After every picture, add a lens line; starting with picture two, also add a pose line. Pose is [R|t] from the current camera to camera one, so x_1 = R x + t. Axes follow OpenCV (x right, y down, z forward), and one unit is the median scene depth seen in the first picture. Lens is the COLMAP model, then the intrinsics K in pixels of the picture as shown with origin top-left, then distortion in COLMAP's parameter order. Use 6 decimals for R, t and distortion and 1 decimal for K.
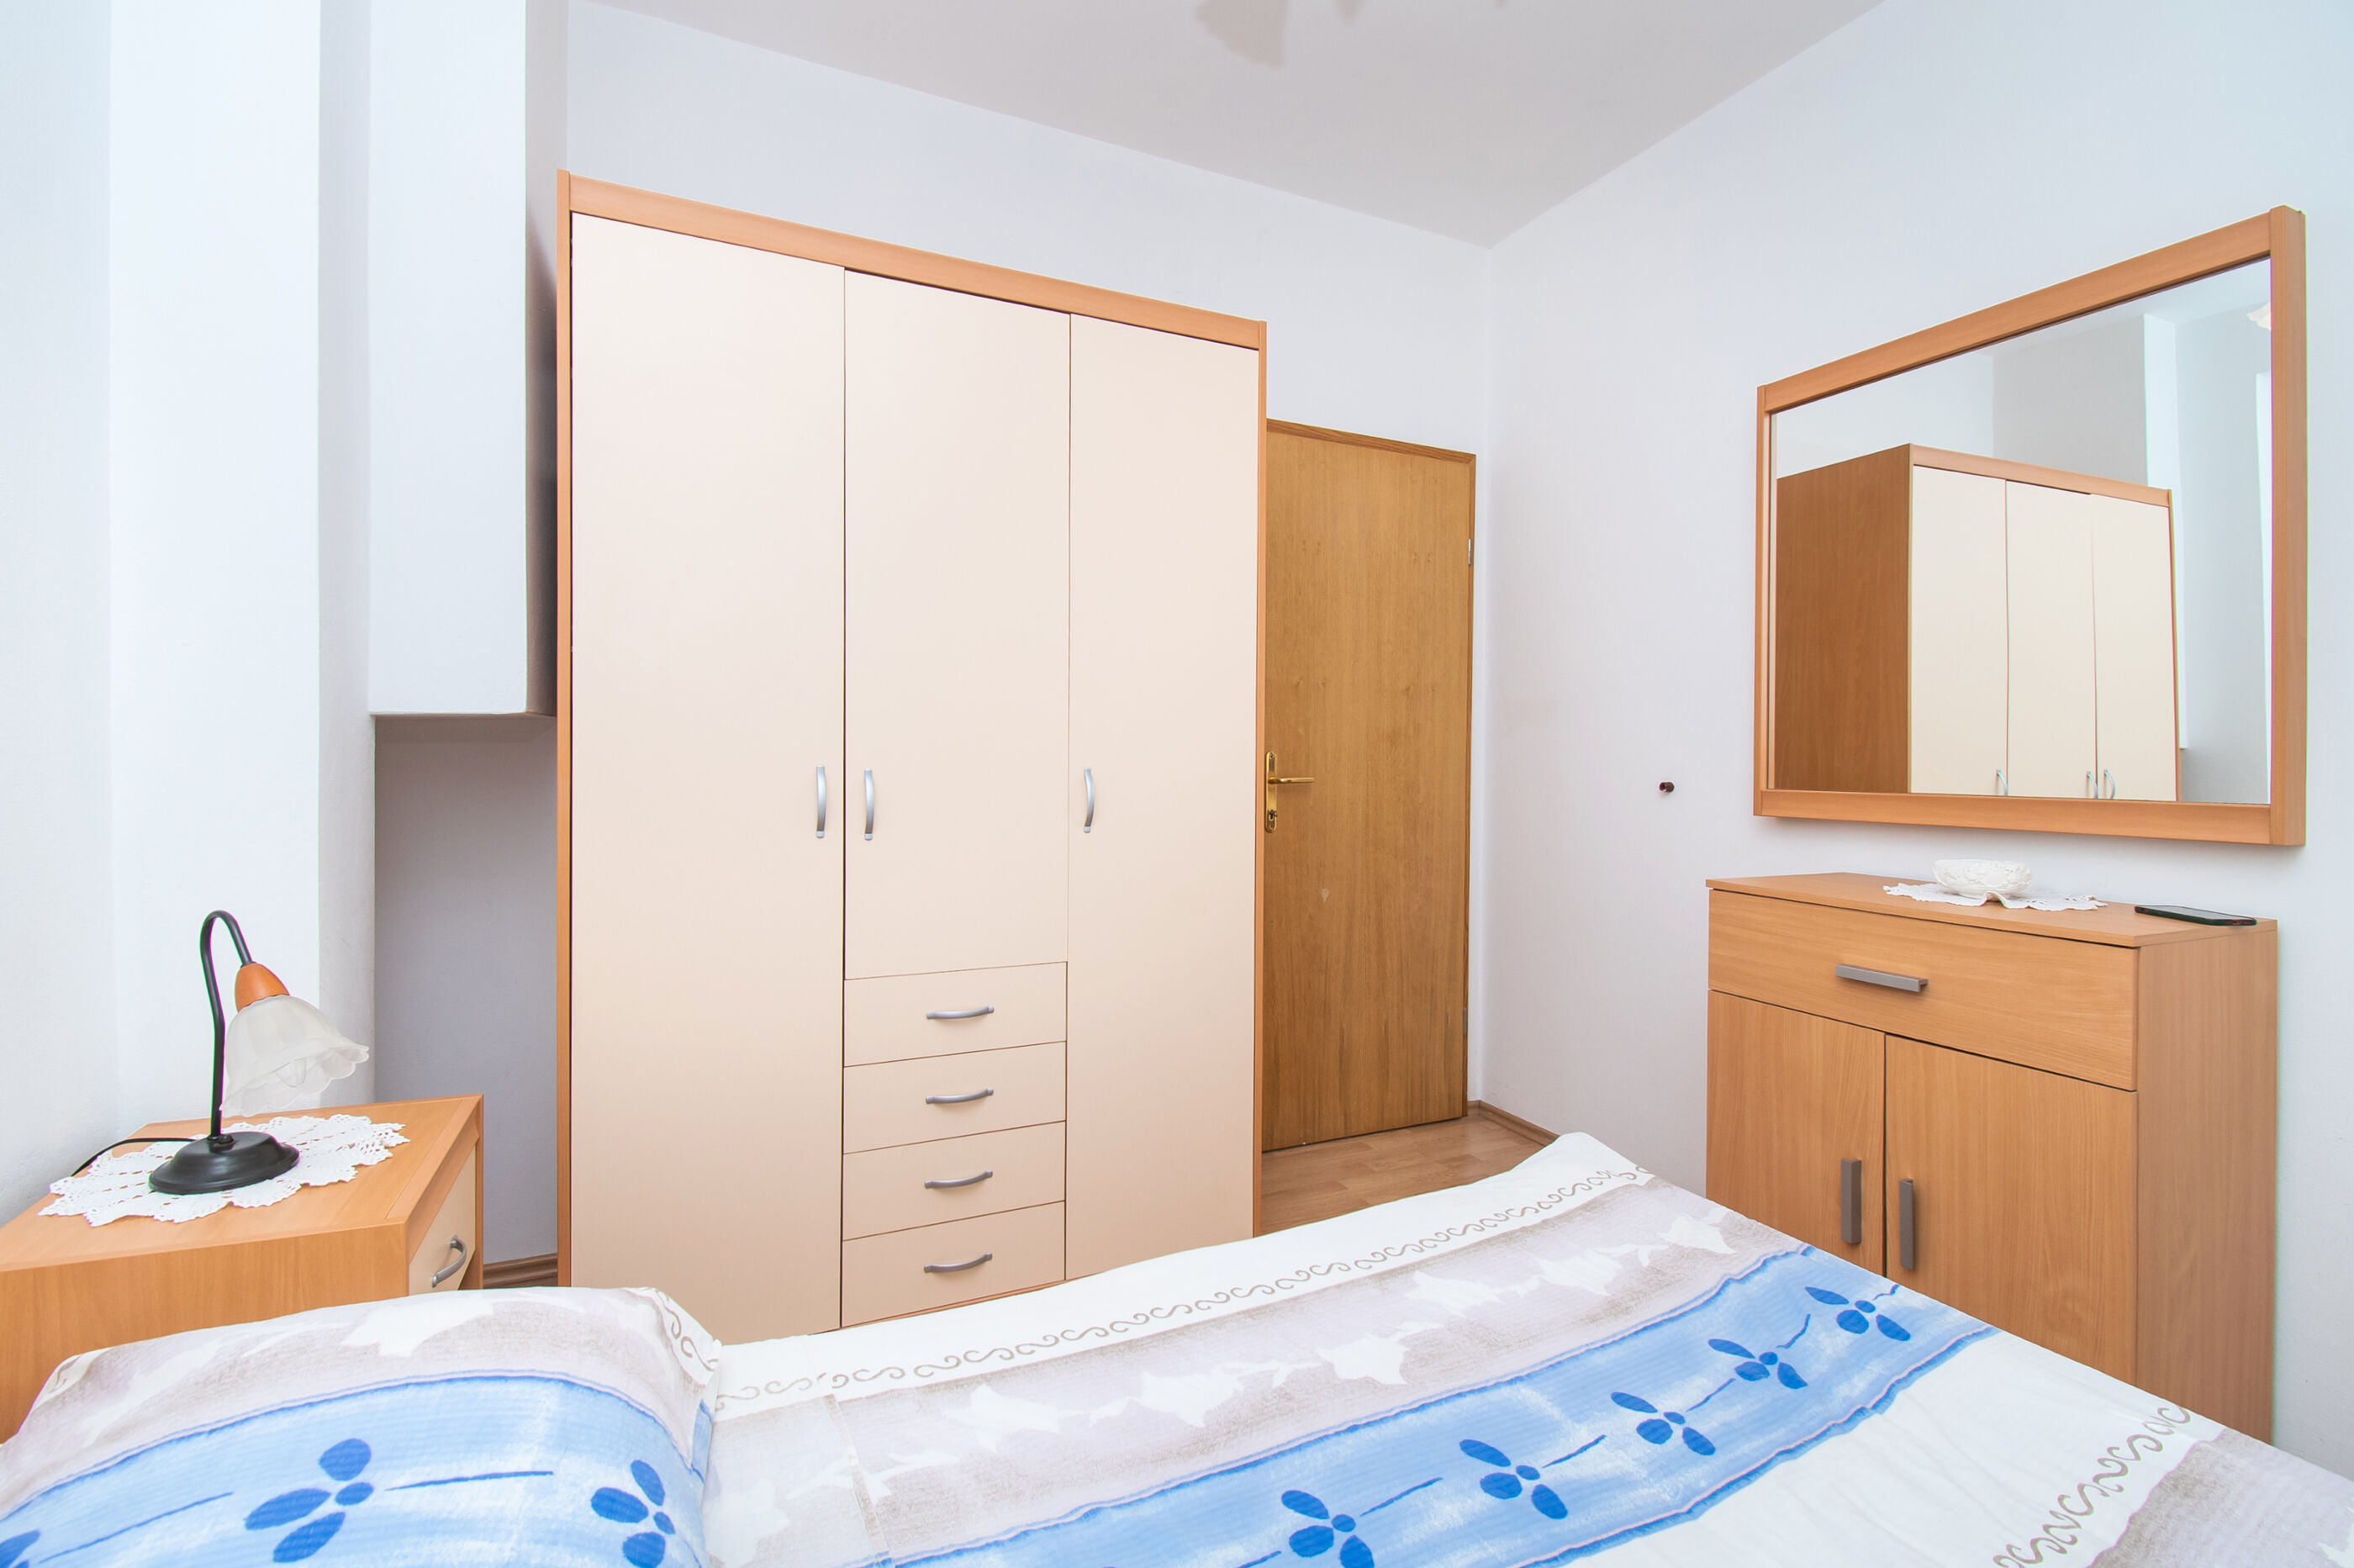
lens RADIAL K [[1061.5, 0, 1183.9], [0, 1061.5, 784.1], [0, 0, 1]] dist [0.001304, -0.015249]
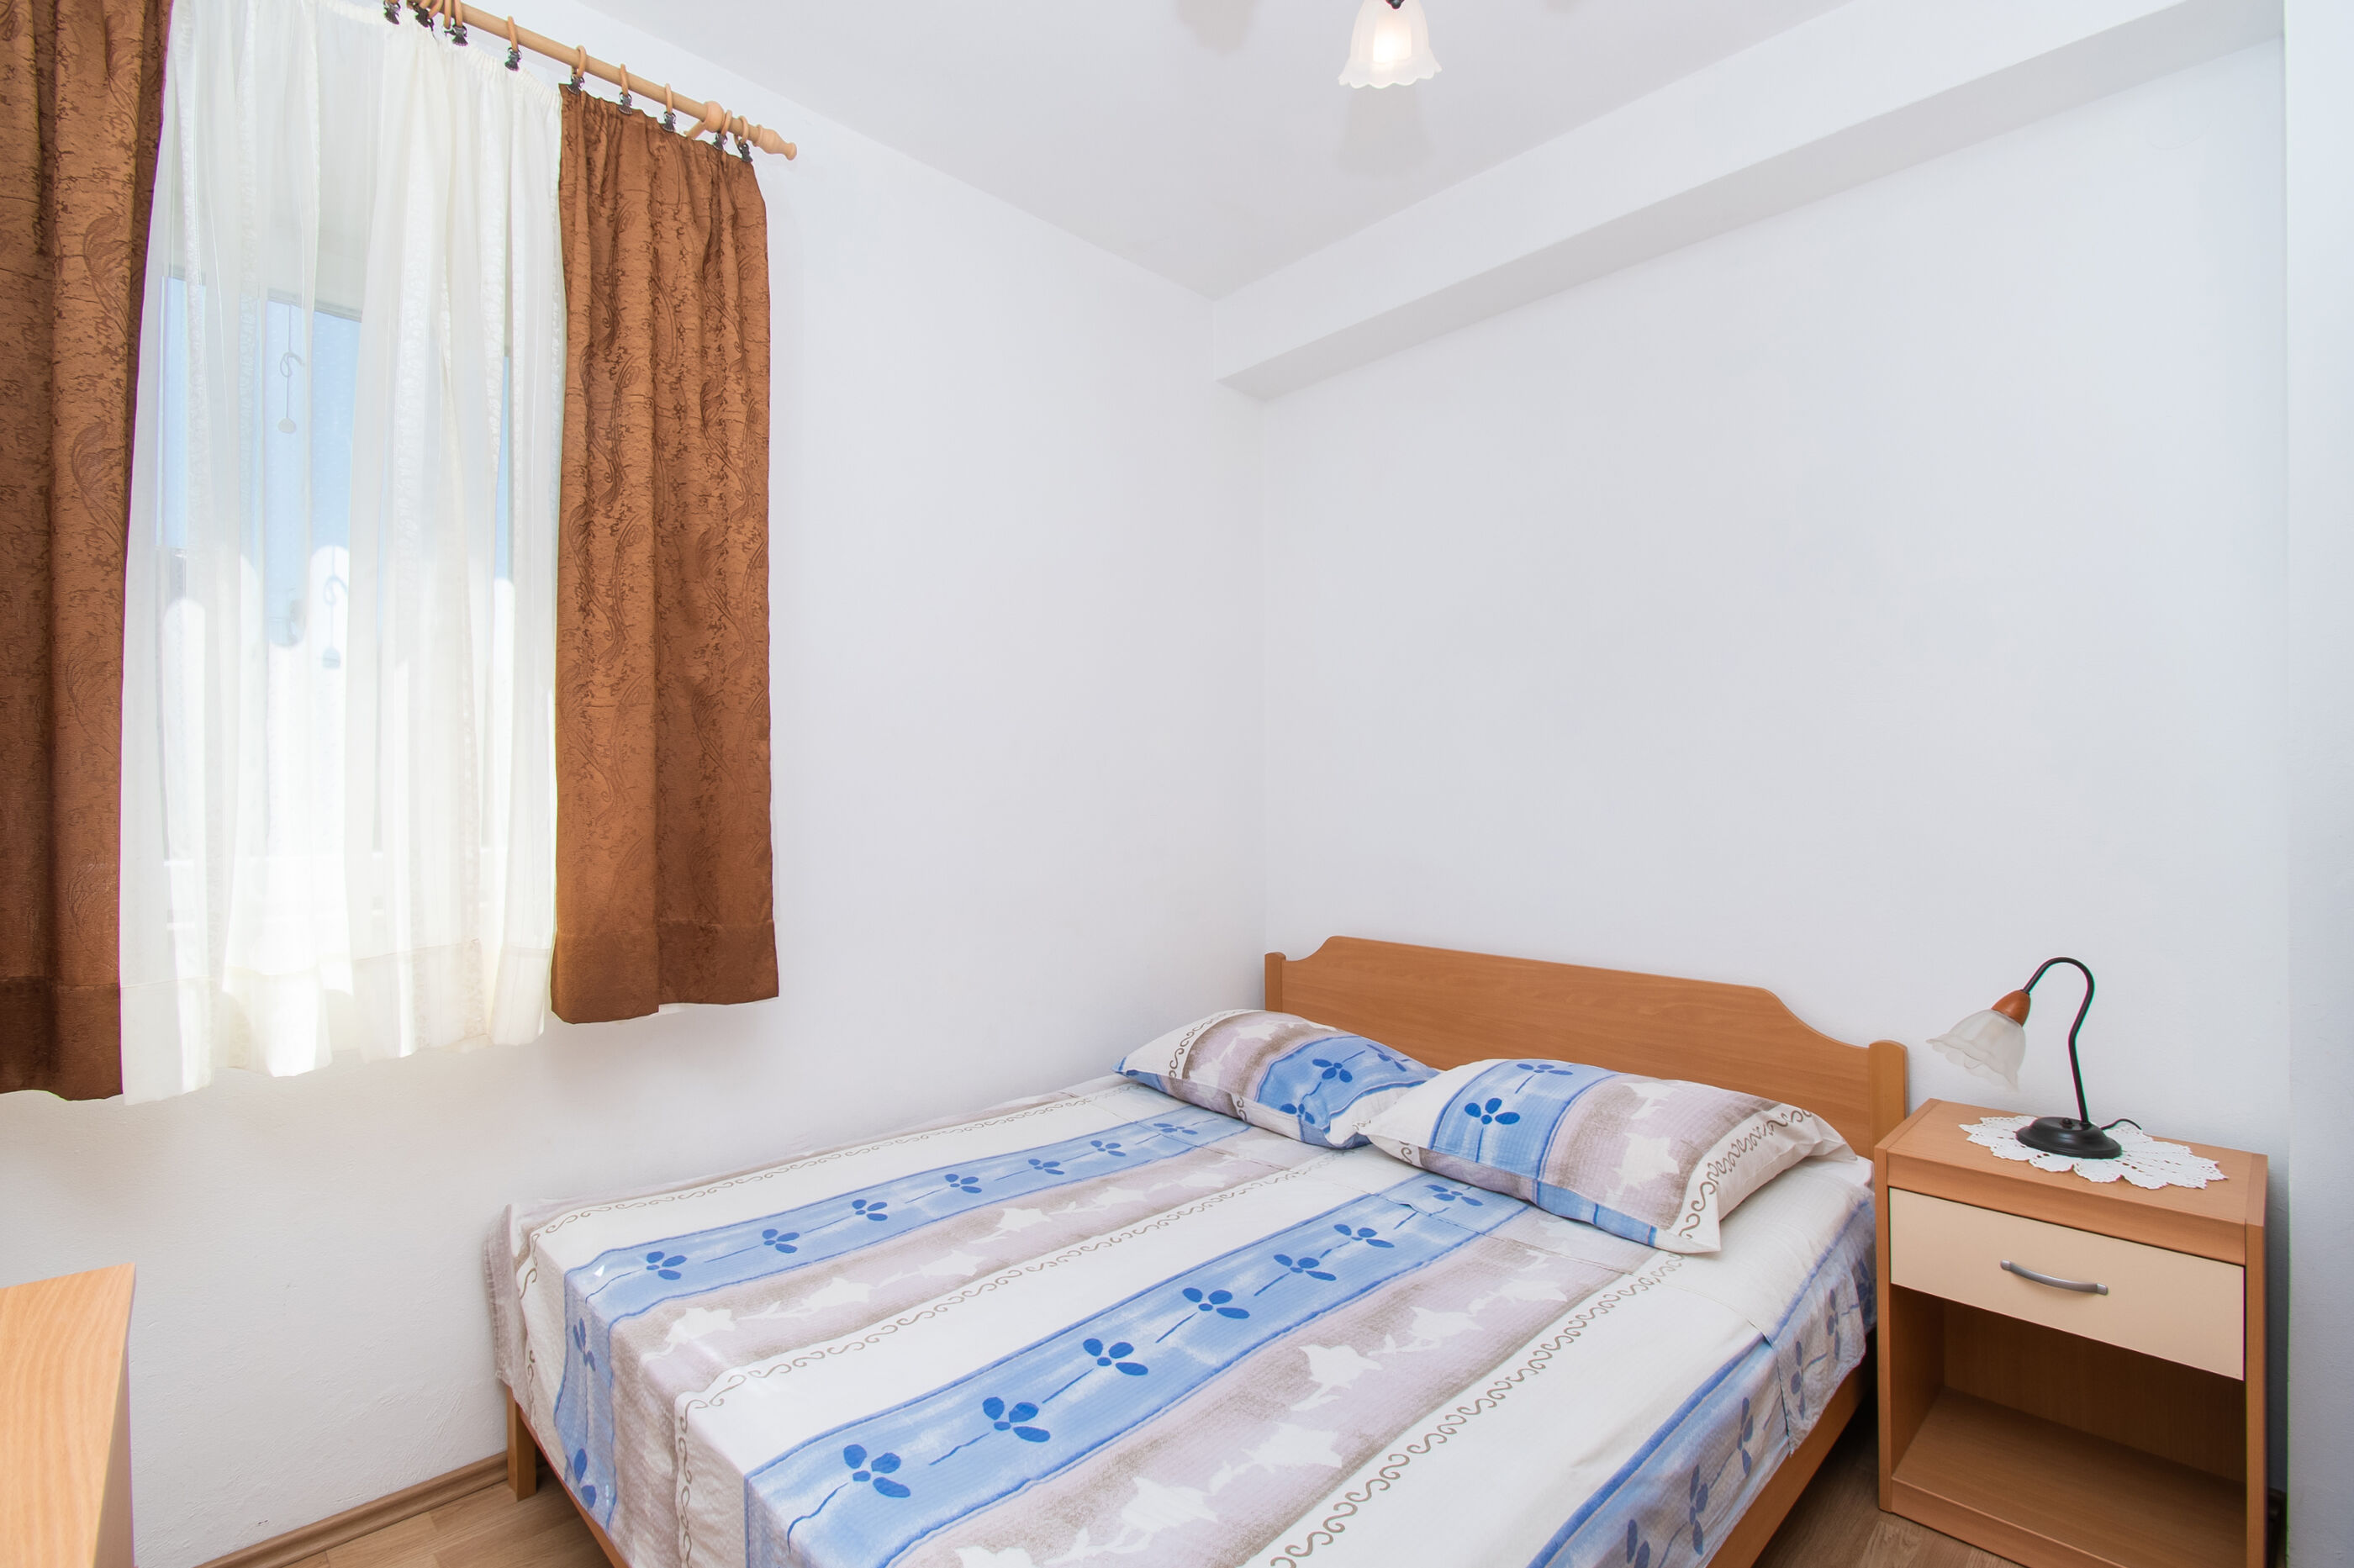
lens RADIAL K [[1061.5, 0, 1183.9], [0, 1061.5, 784.1], [0, 0, 1]] dist [0.001304, -0.015249]
pose [[-0.945245, -0.018021, -0.325863, 0.800558], [-0.020439, 0.999783, 0.003996, -0.127783], [0.325721, 0.010437, -0.945408, 2.237651]]
